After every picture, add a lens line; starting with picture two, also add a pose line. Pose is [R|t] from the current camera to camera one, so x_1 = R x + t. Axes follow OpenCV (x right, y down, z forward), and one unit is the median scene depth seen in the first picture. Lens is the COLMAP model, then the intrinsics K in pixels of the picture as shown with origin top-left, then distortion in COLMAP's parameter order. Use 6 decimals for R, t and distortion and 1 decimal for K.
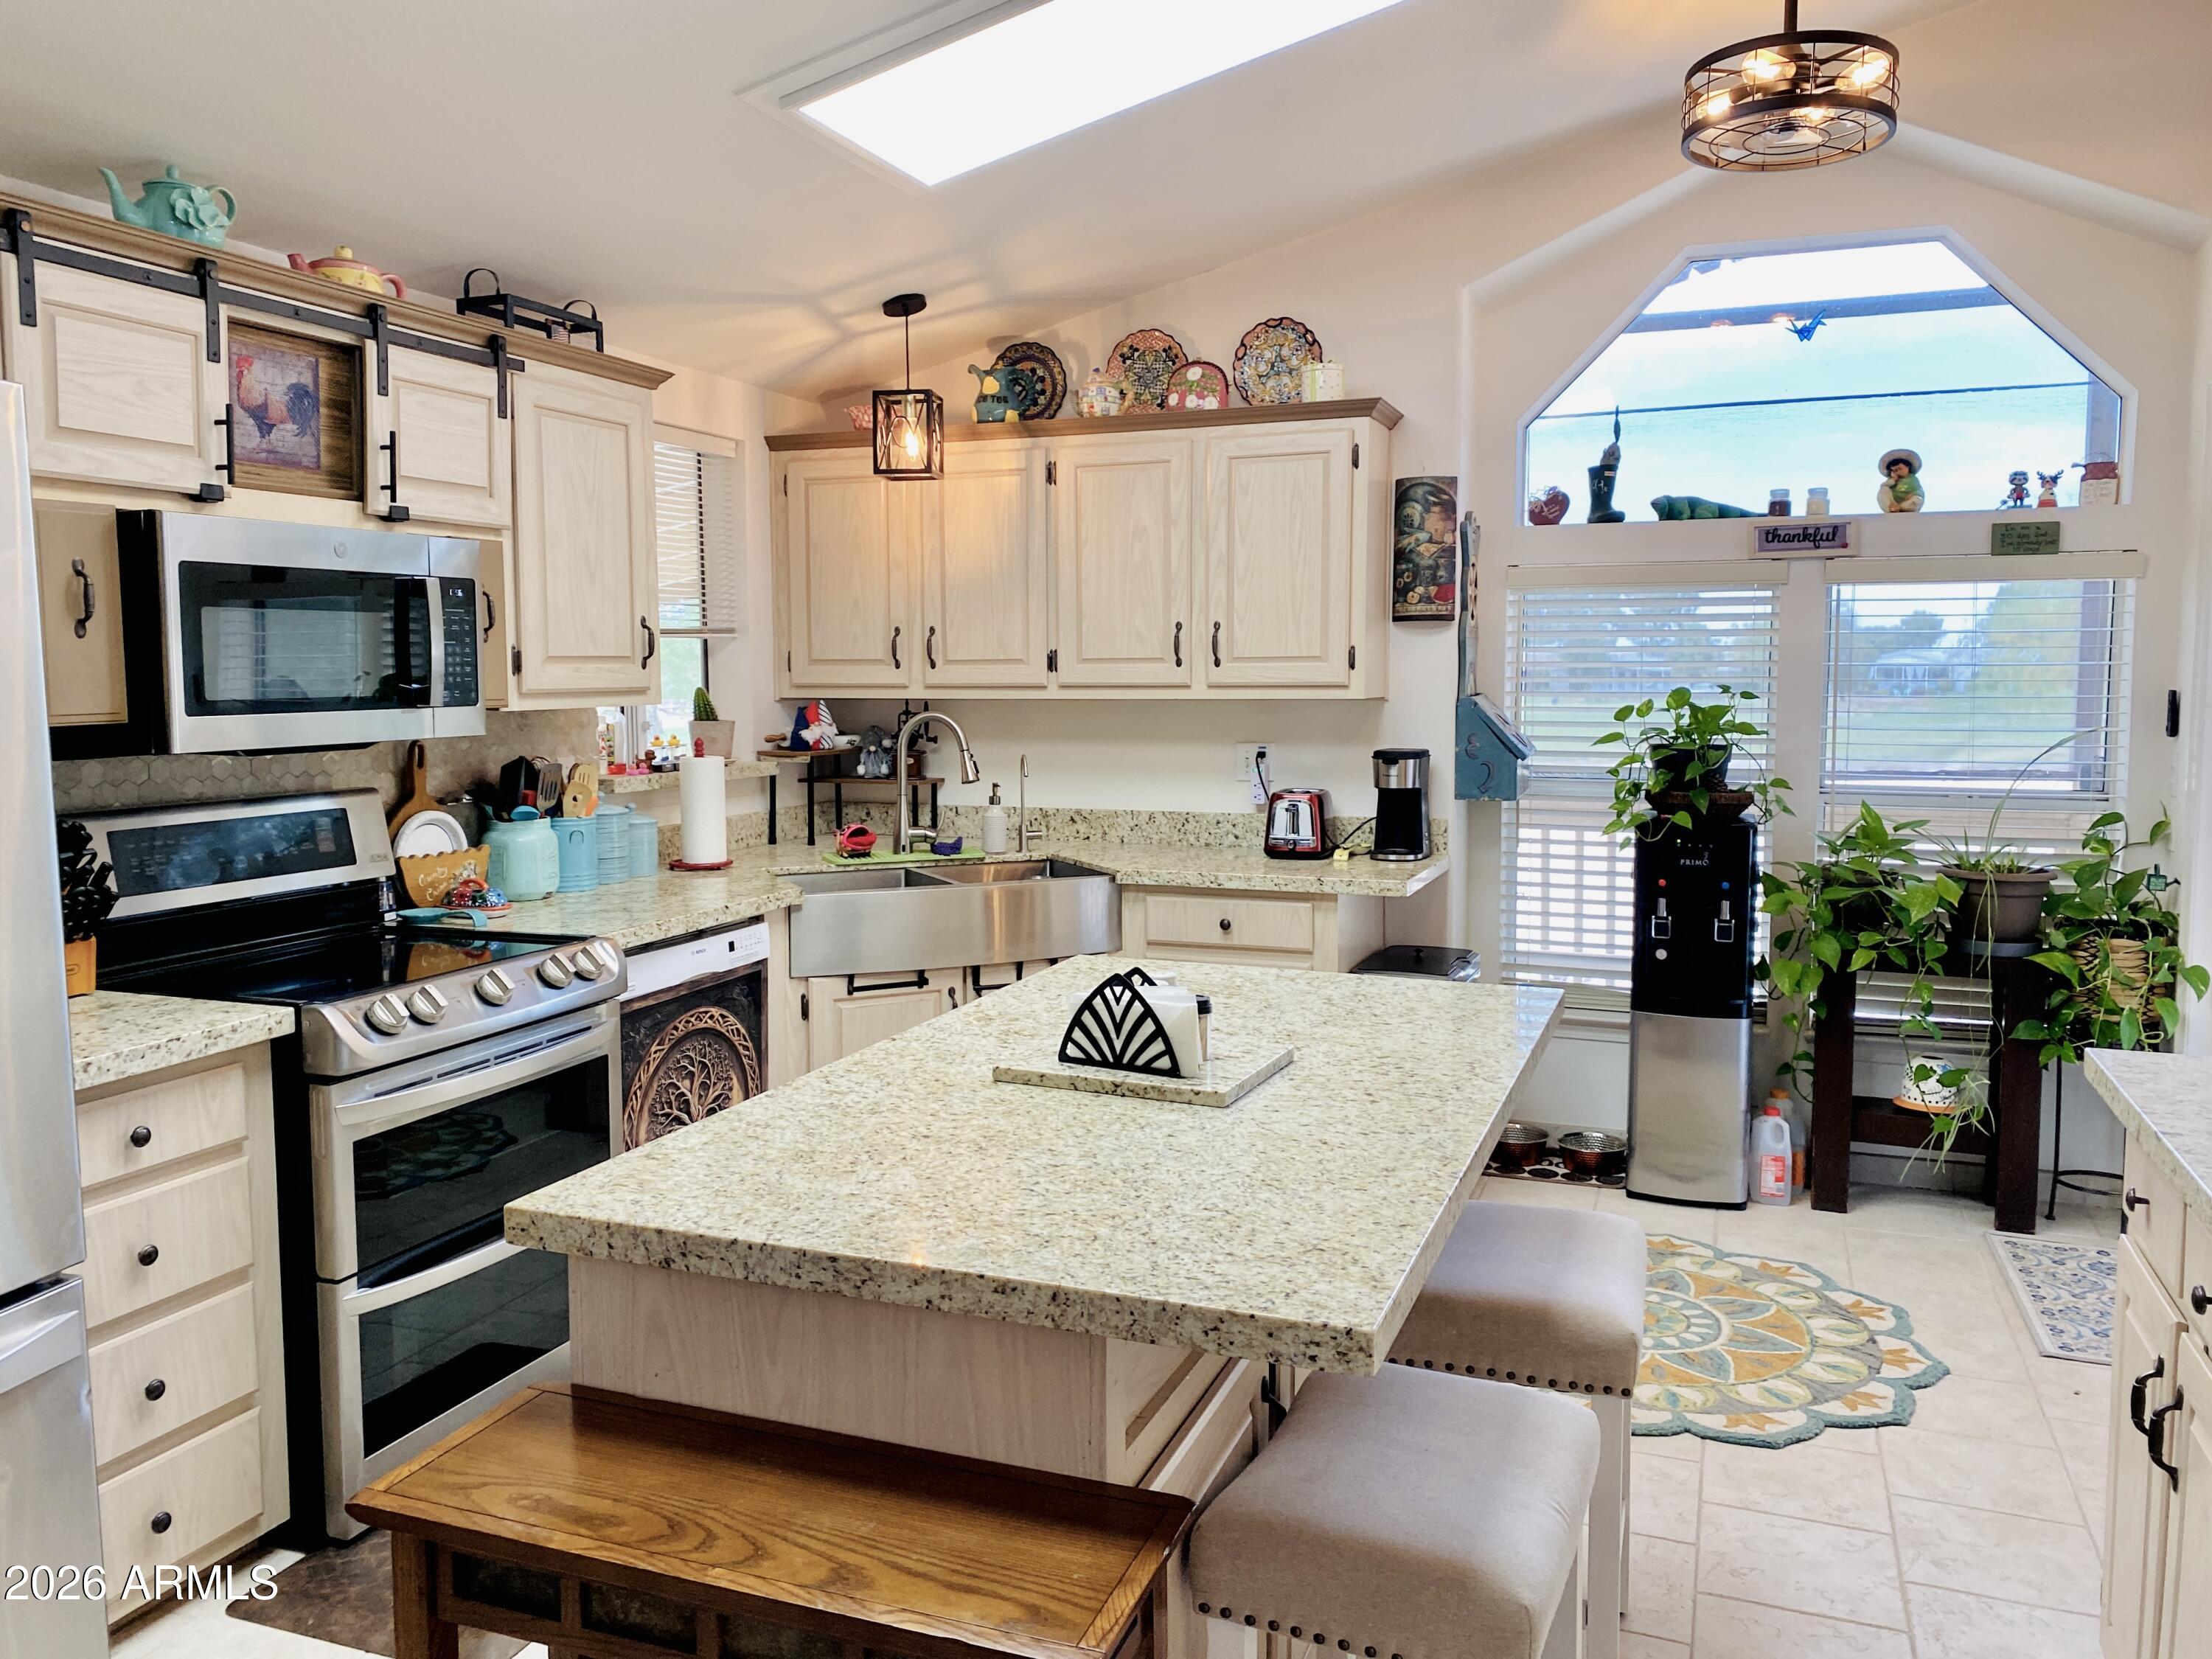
lens RADIAL K [[1680.5, 0, 1080.4], [0, 1680.5, 806.0], [0, 0, 1]] dist [0.033956, -0.047514]
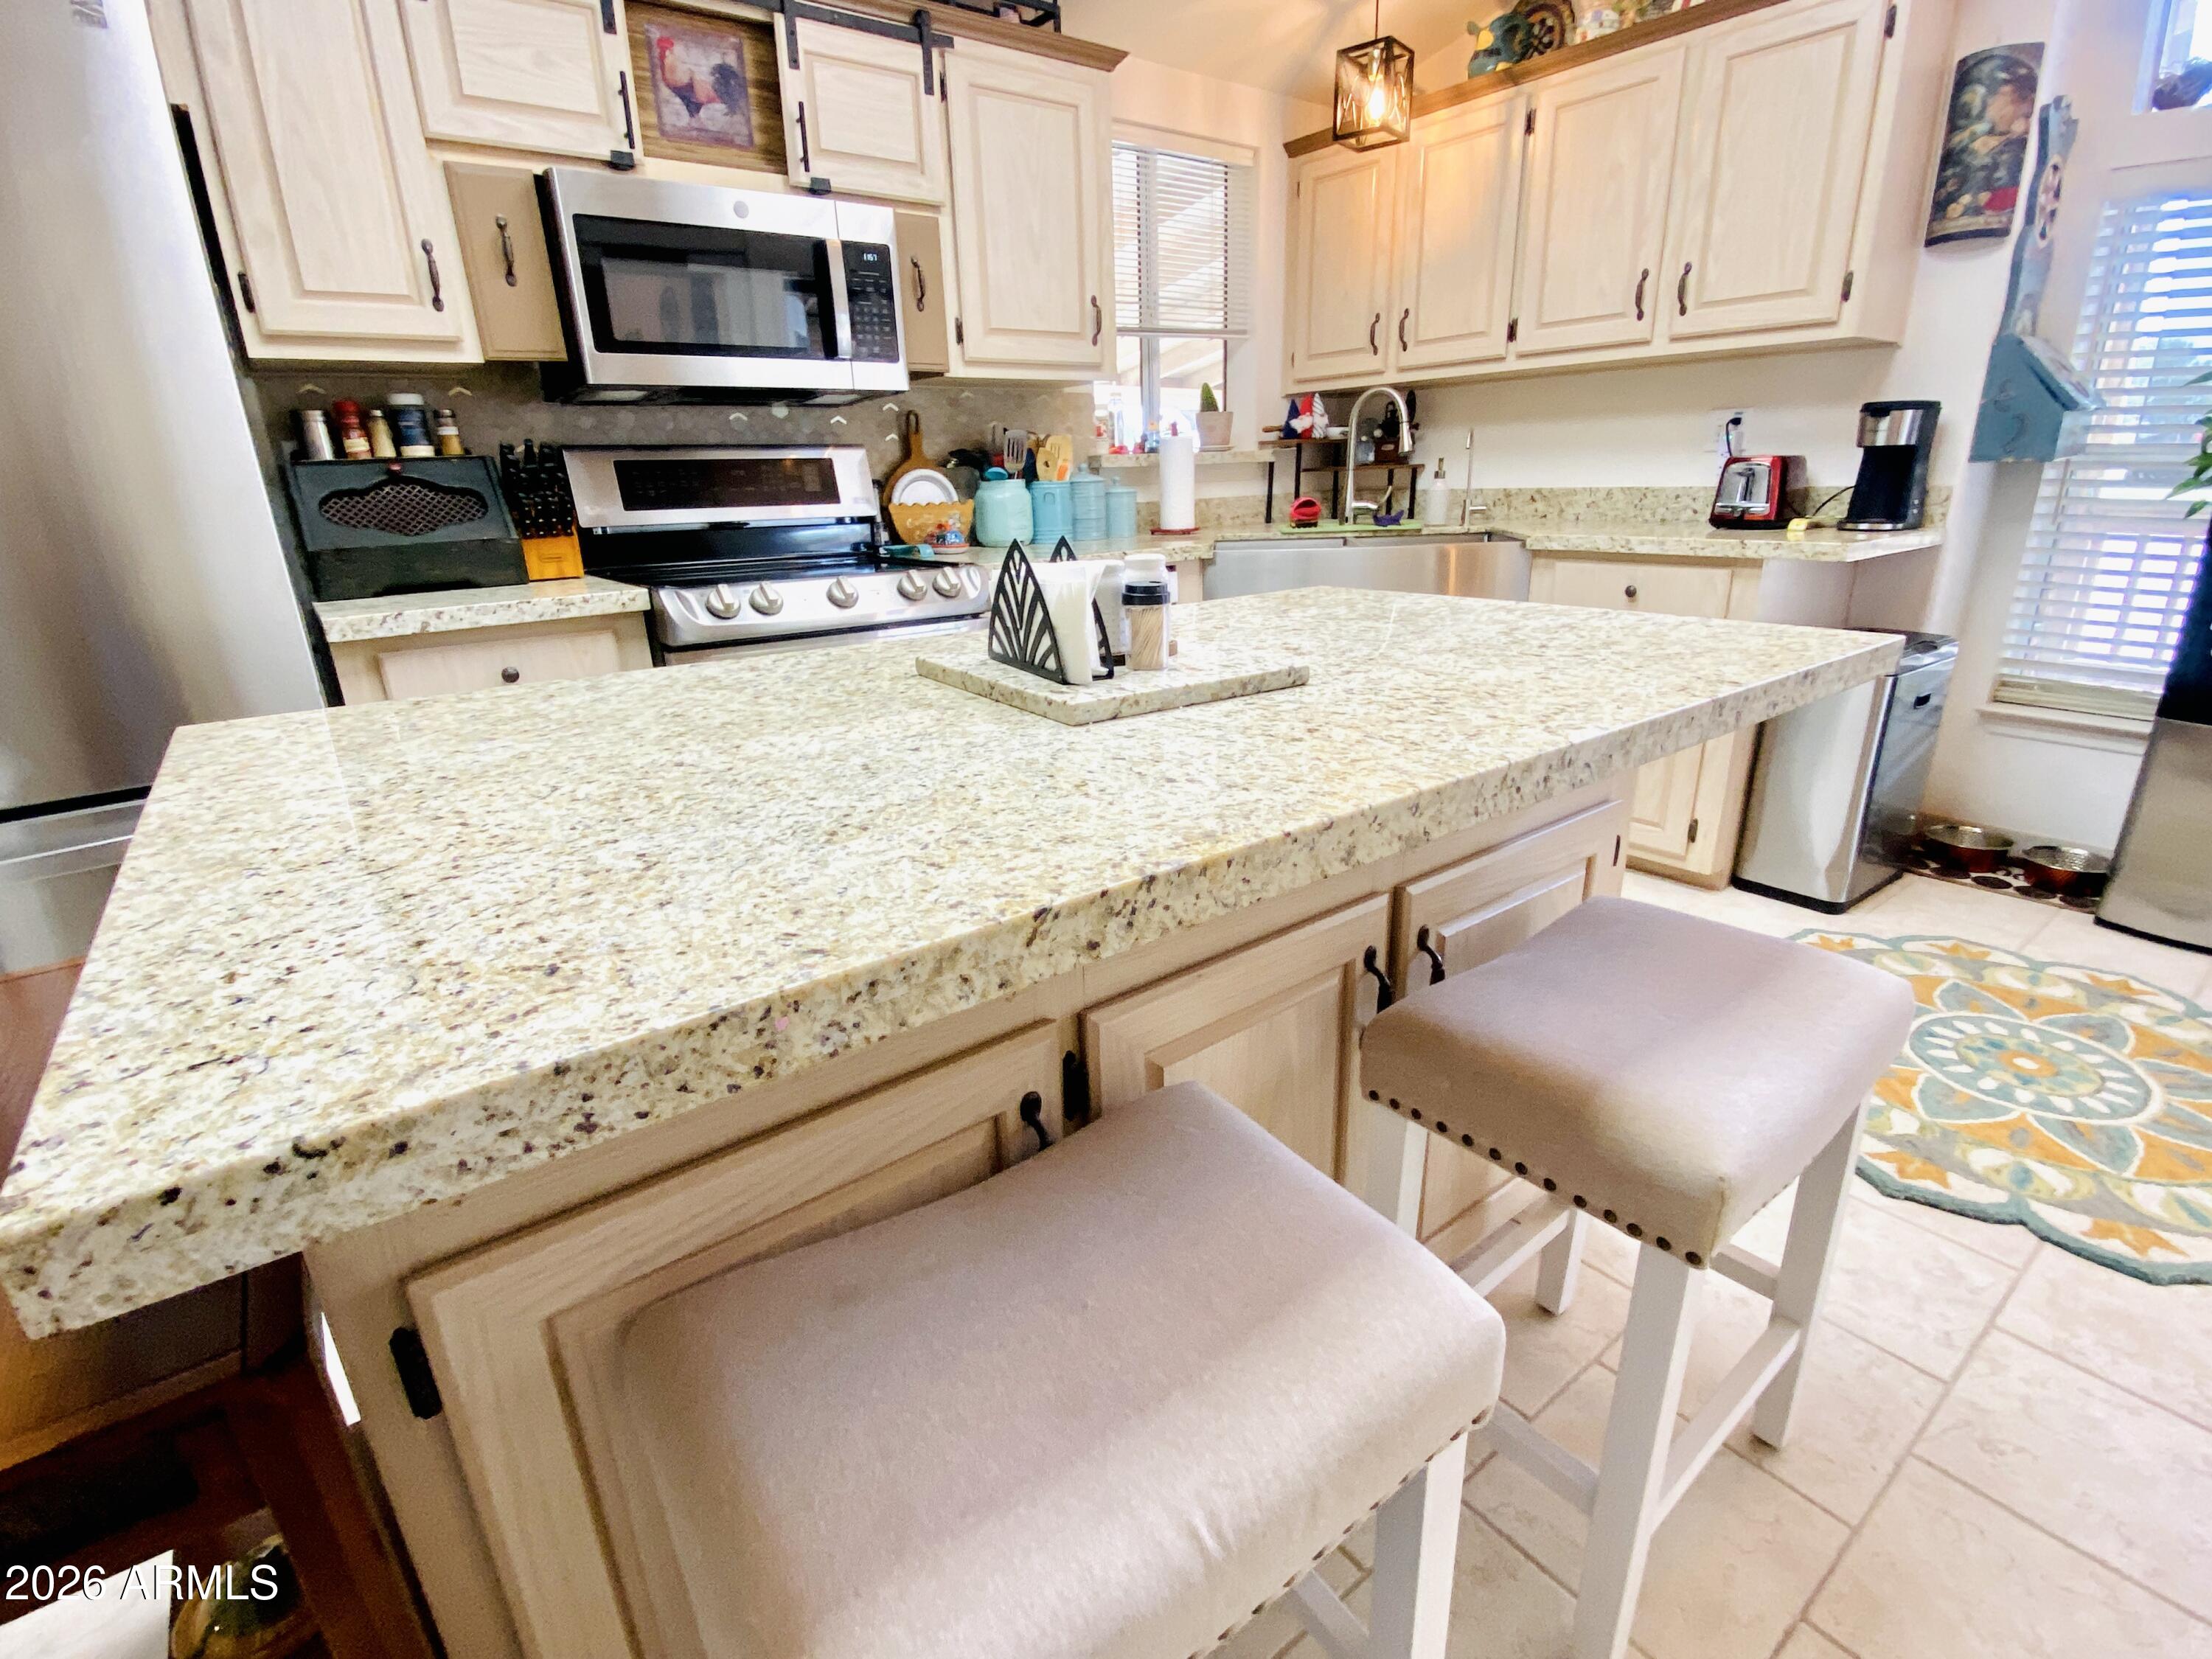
lens RADIAL K [[1041.1, 0, 1109.5], [0, 1041.1, 837.0], [0, 0, 1]] dist [0.008843, -0.012809]
pose [[0.856355, 0.150965, -0.493827, 0.175673], [-0.016077, 0.963643, 0.266710, 0.060479], [0.516137, -0.220459, 0.827648, 0.353279]]
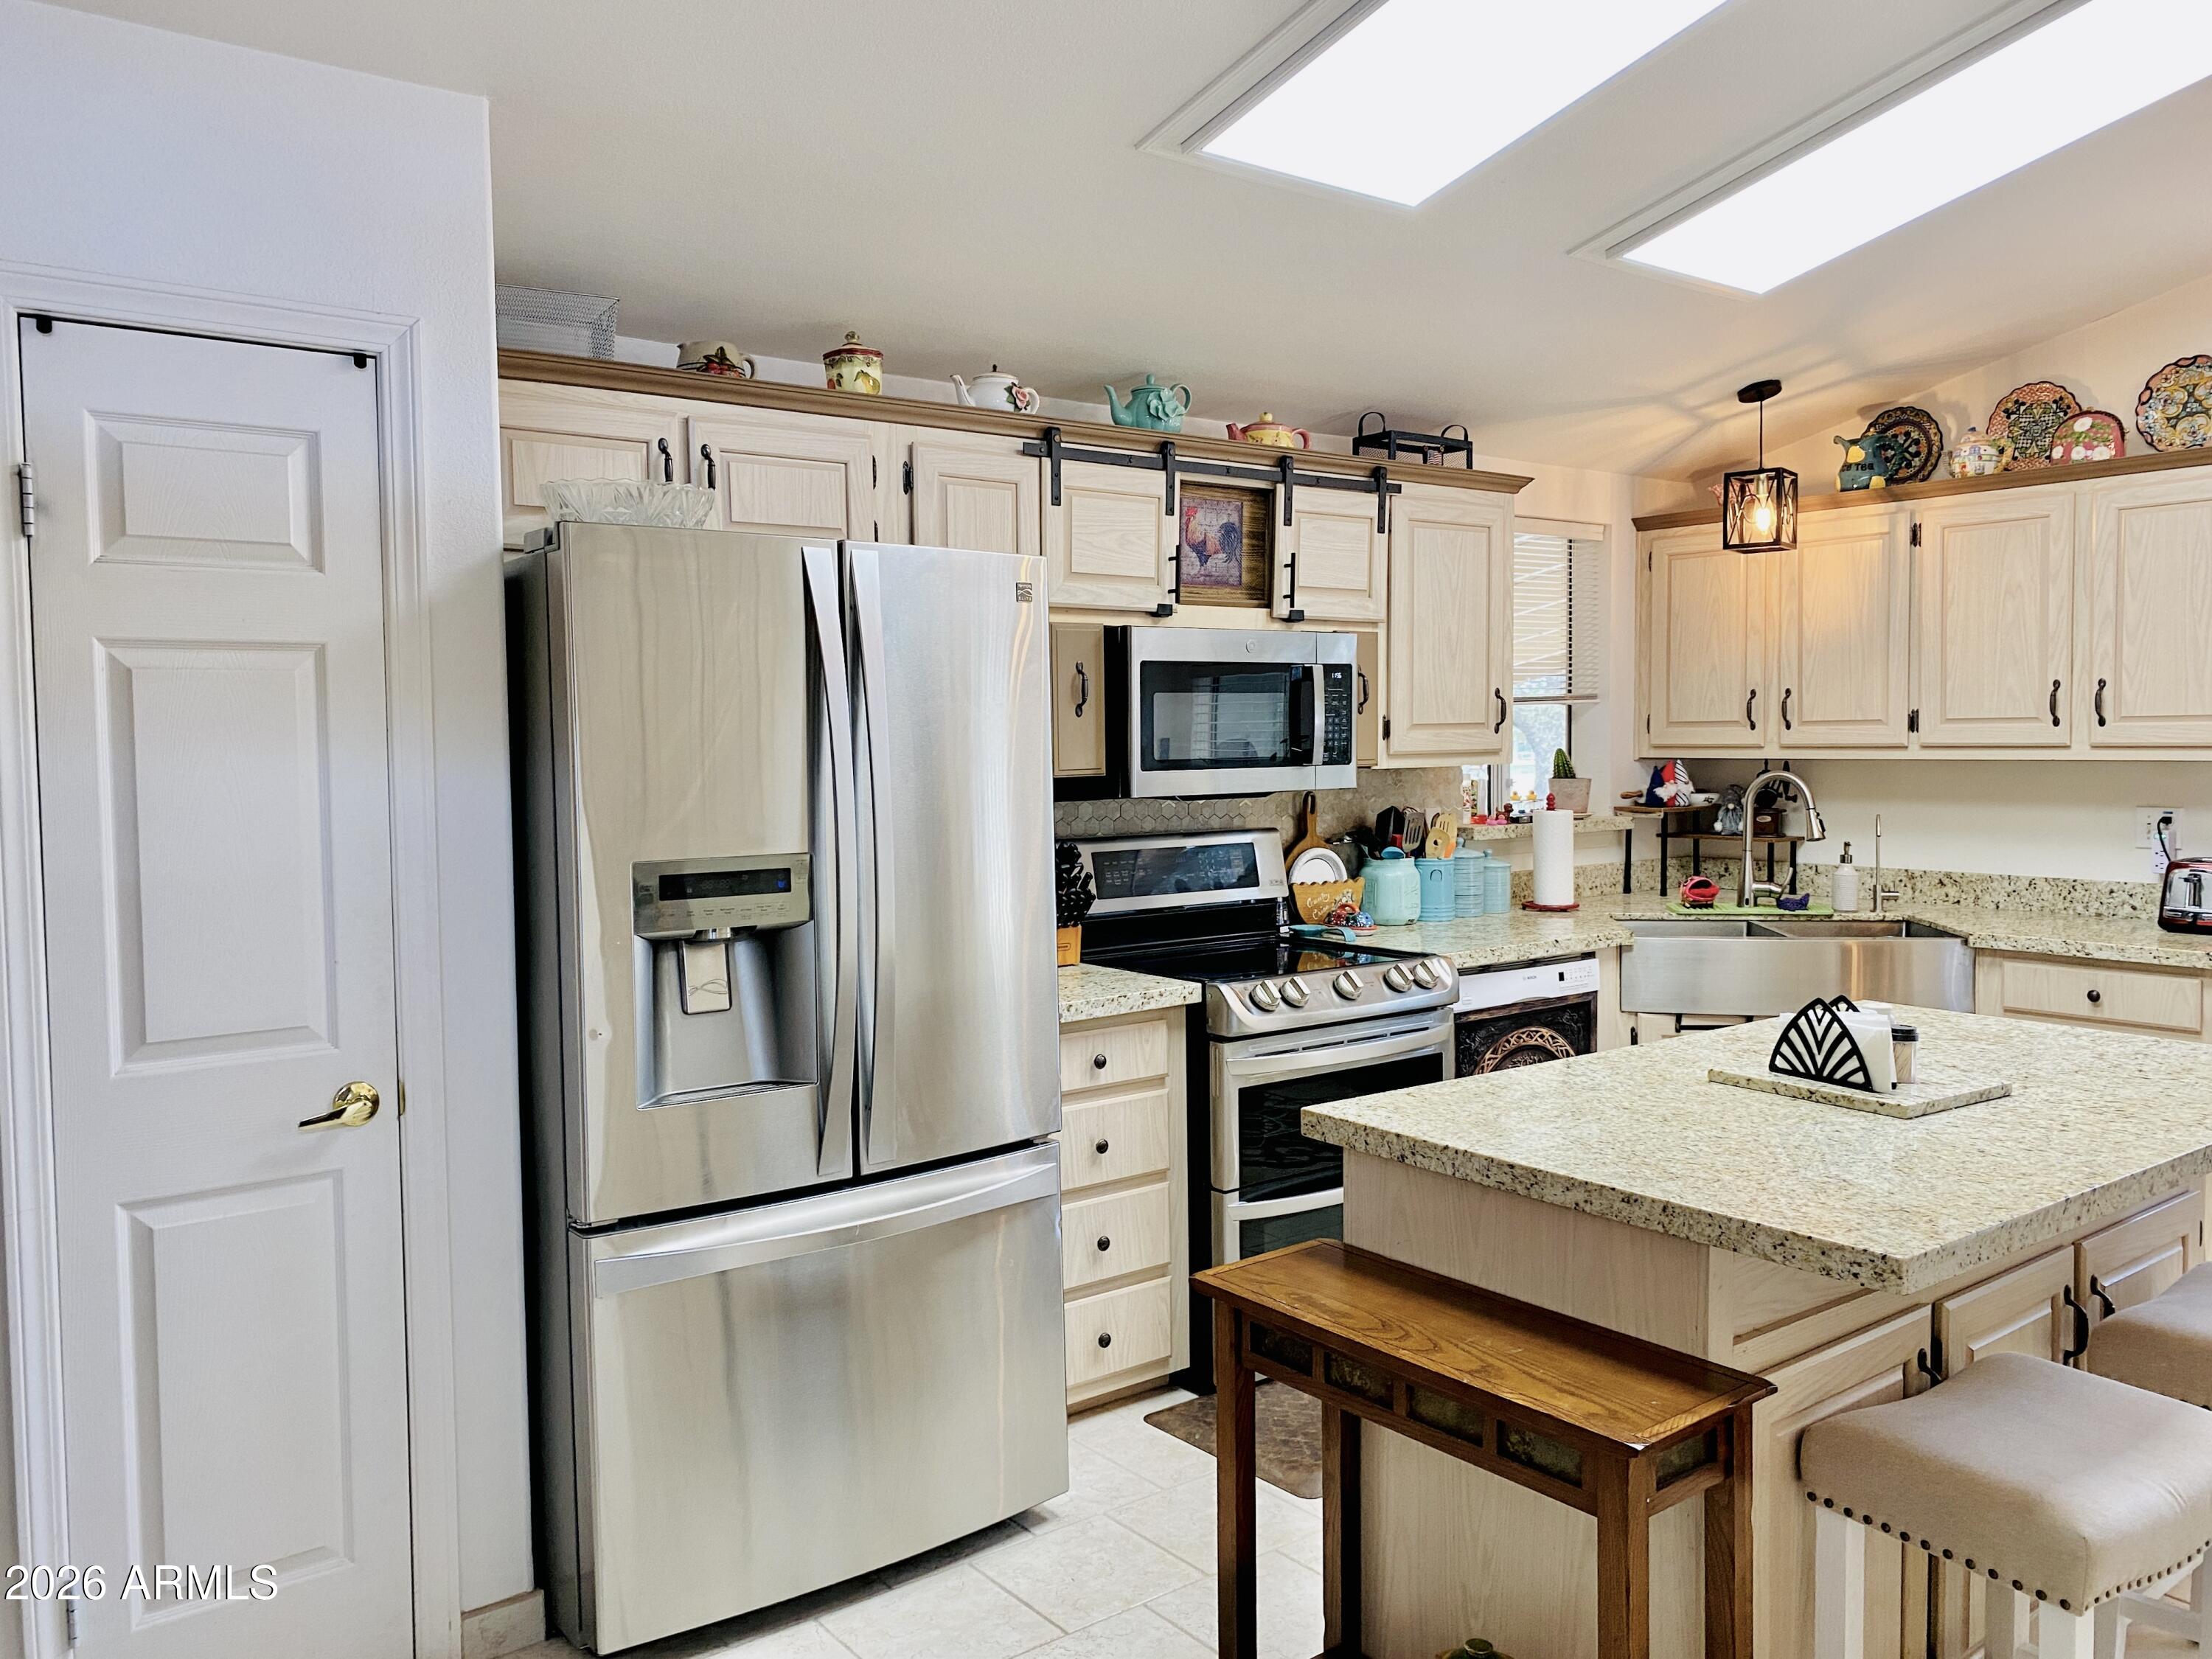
lens RADIAL K [[1680.5, 0, 1068.6], [0, 1680.5, 808.0], [0, 0, 1]] dist [0.033956, -0.047514]
pose [[0.850557, 0.018552, -0.525556, 0.110893], [-0.036274, 0.999067, -0.023439, 0.008953], [0.524631, 0.039000, 0.850436, -0.157002]]
